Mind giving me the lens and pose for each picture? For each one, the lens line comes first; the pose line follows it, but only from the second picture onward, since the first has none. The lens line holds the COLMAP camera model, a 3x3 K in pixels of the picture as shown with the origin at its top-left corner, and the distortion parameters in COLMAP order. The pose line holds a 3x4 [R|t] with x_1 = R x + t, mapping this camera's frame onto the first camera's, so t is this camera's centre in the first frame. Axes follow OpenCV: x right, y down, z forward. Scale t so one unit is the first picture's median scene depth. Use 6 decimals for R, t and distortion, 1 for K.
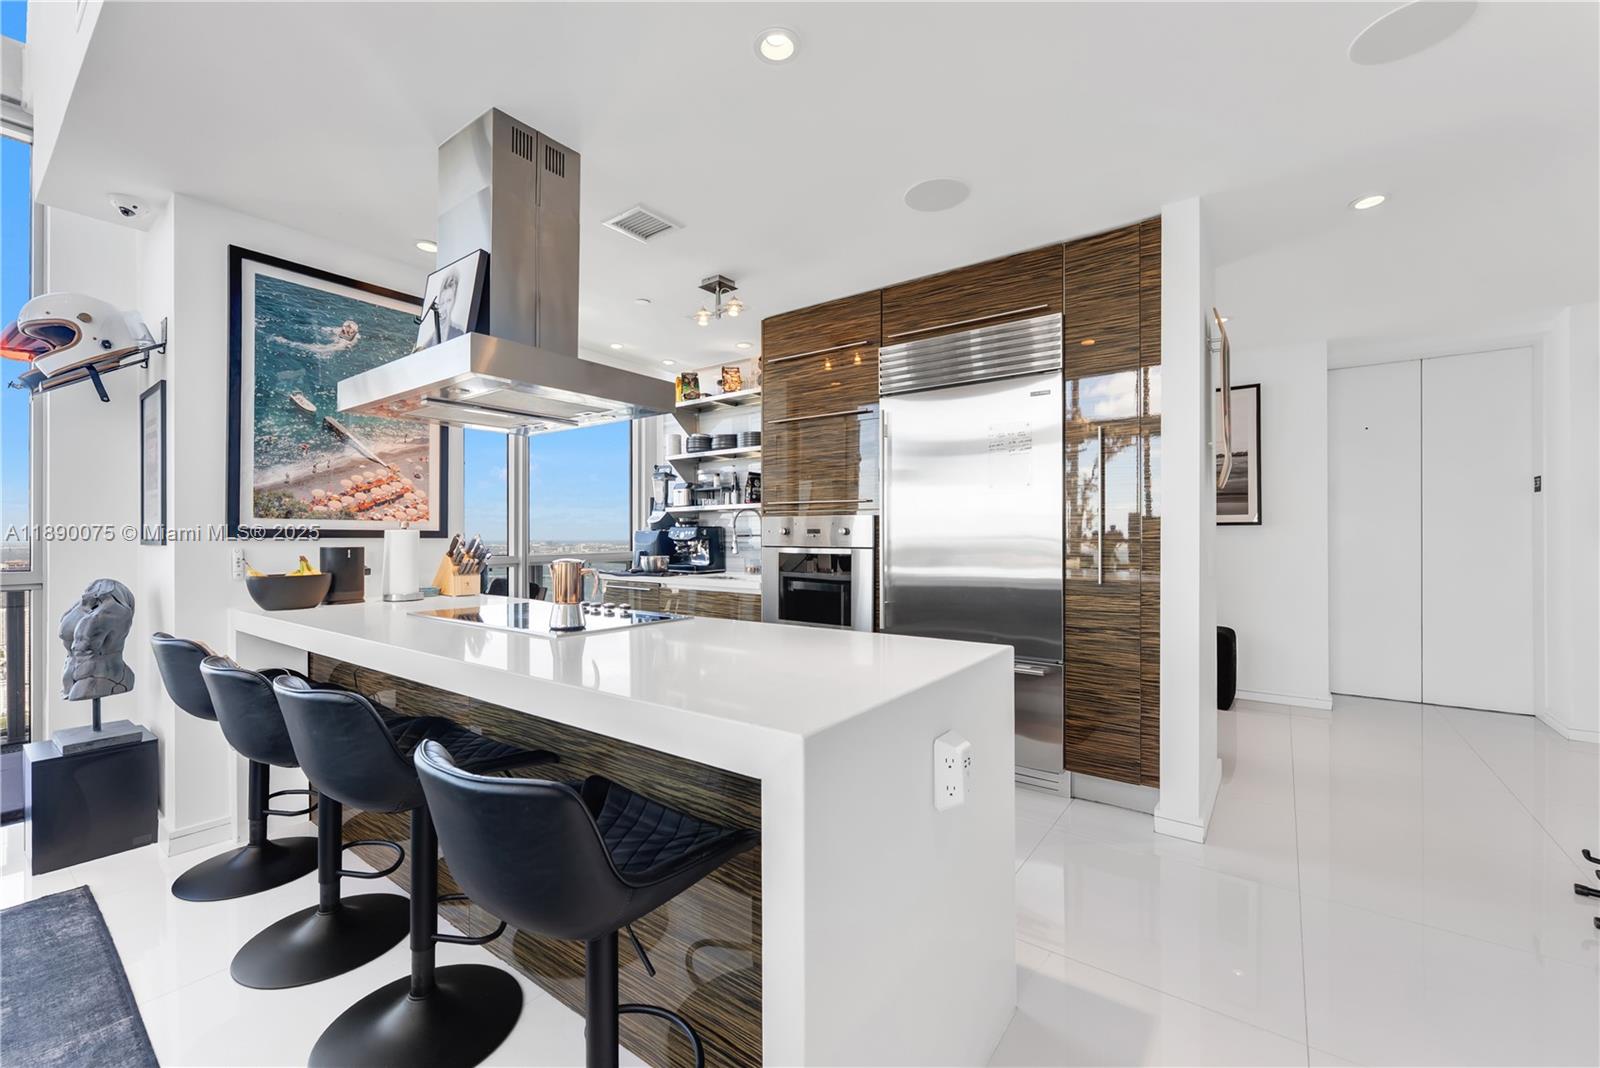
lens RADIAL K [[651.4, 0, 797.4], [0, 651.4, 530.9], [0, 0, 1]] dist [-0.002791, -0.000132]
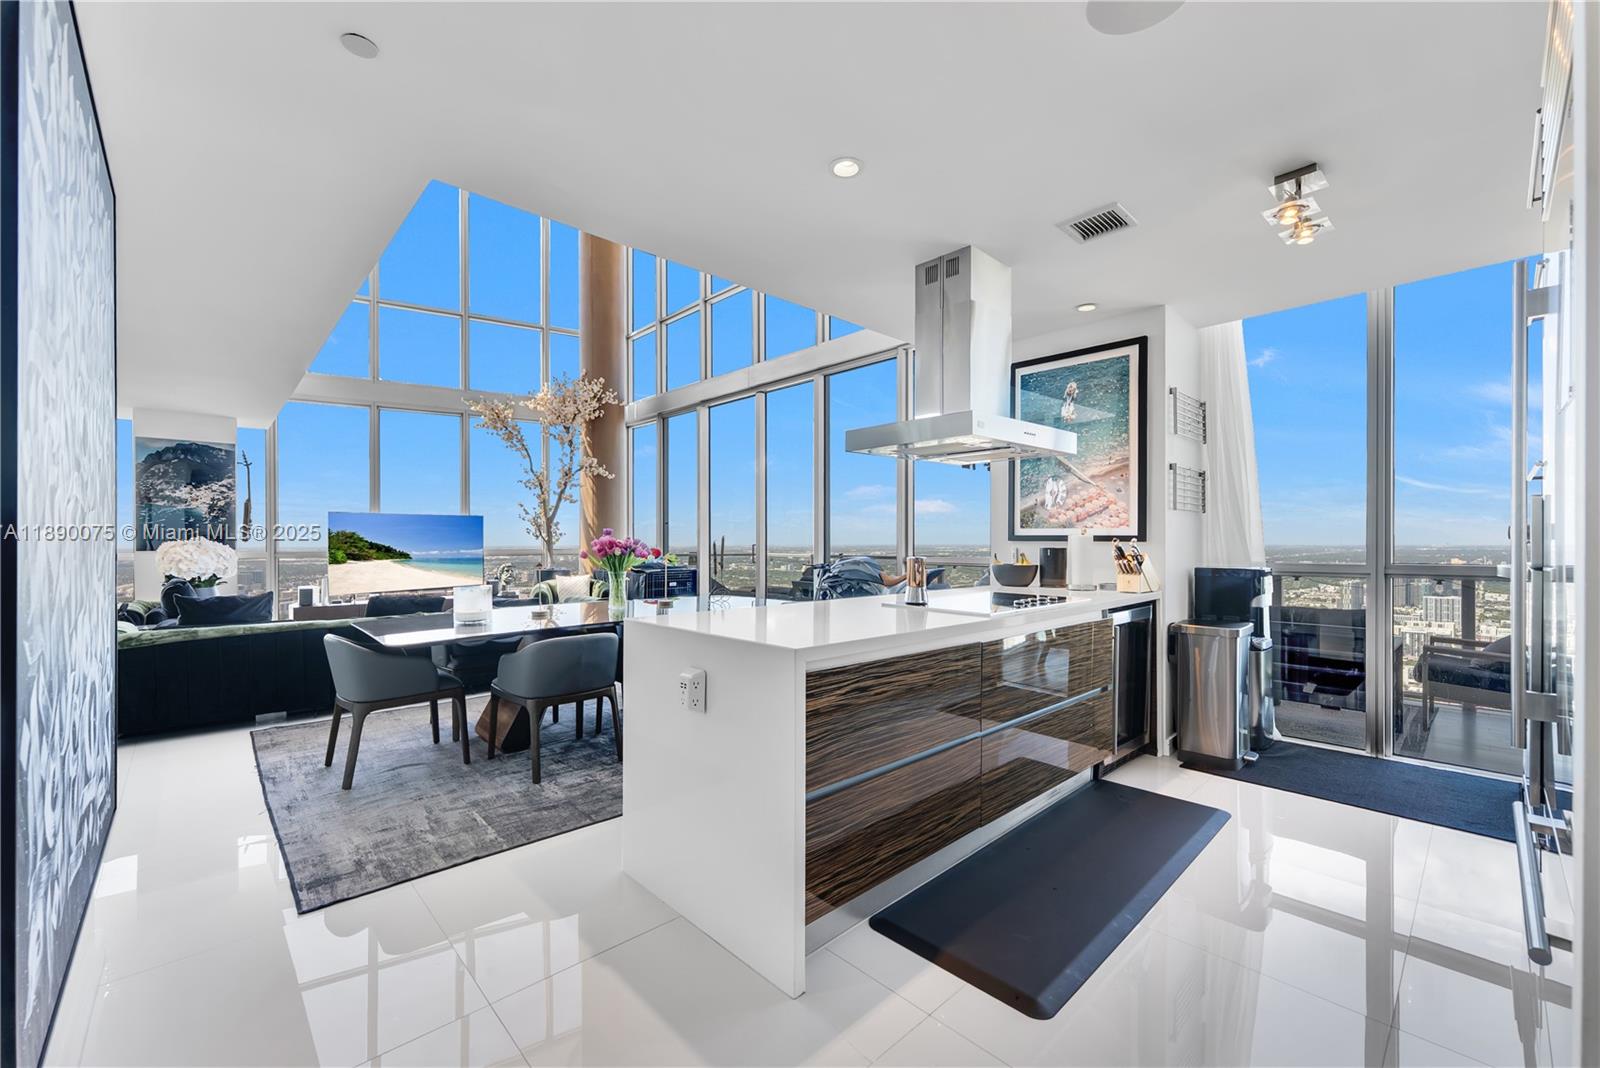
lens RADIAL K [[651.4, 0, 790.4], [0, 651.4, 543.6], [0, 0, 1]] dist [-0.002791, -0.000132]
pose [[-0.191144, 0.006843, -0.981538, 0.706767], [0.005889, 0.999966, 0.005825, 0.004126], [0.981544, -0.004667, -0.191178, 0.624198]]
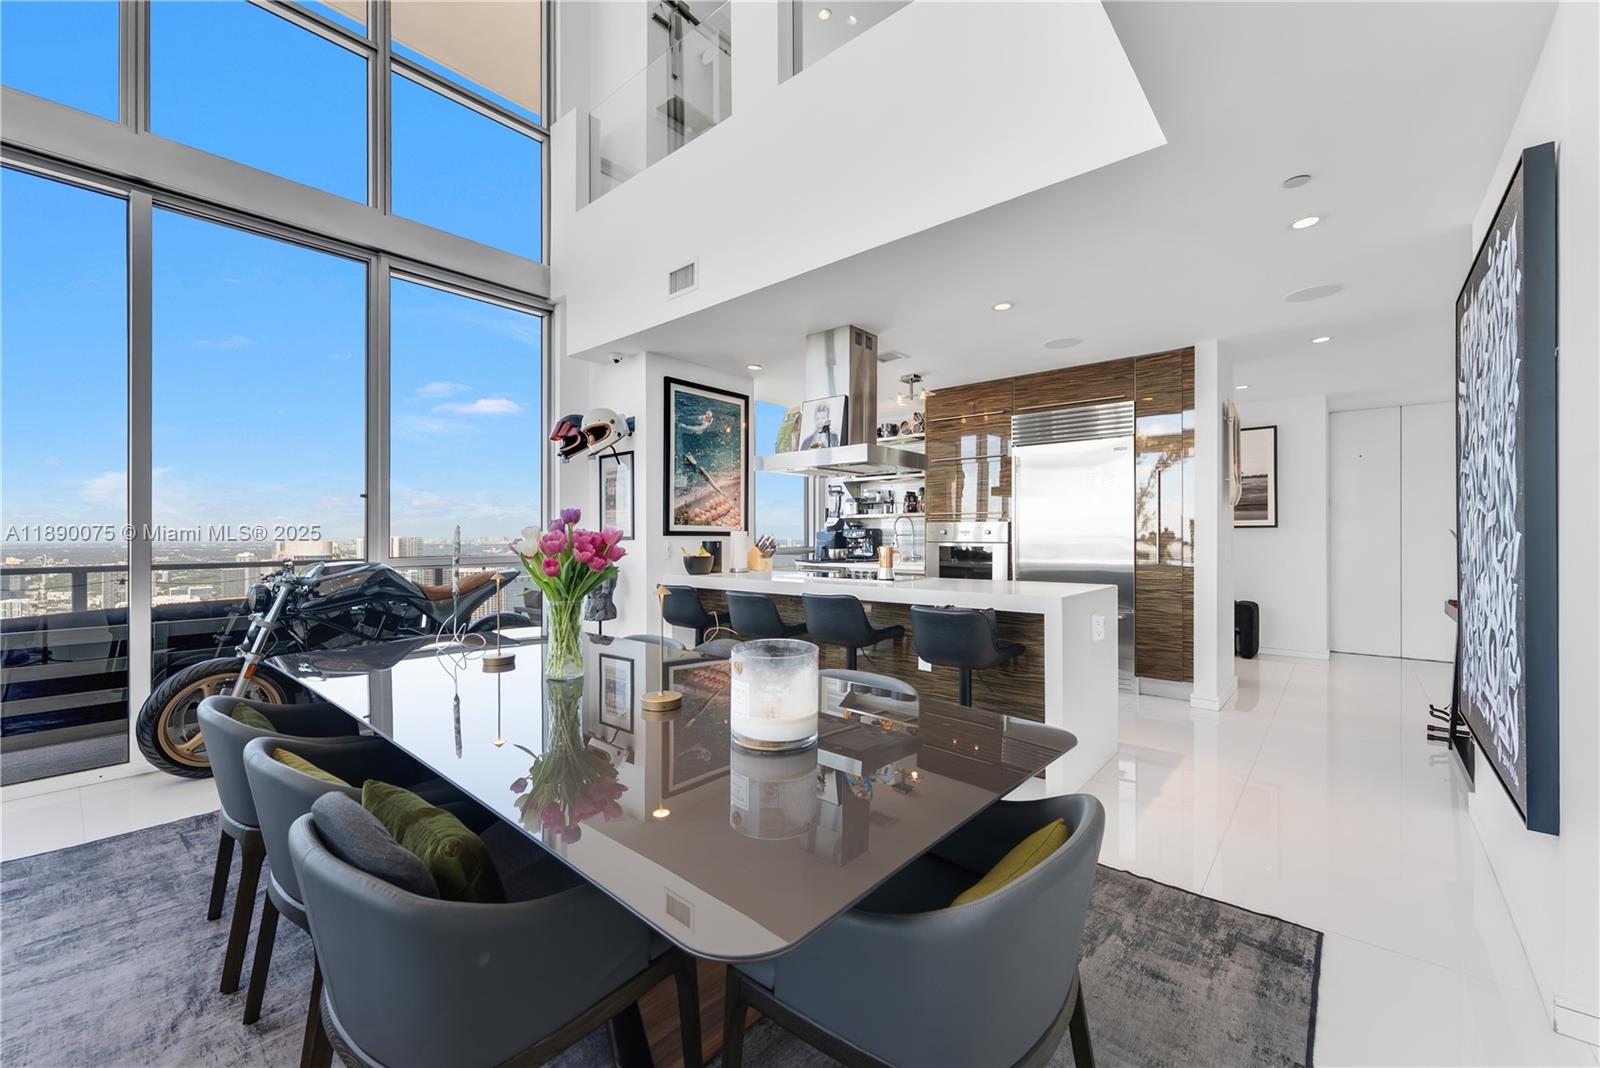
lens RADIAL K [[651.4, 0, 791.8], [0, 651.4, 534.2], [0, 0, 1]] dist [-0.002791, -0.000132]
pose [[0.997213, -0.000681, -0.074605, -0.309896], [0.000917, 0.999995, 0.003130, 0.001045], [0.074602, -0.003189, 0.997208, -0.658637]]
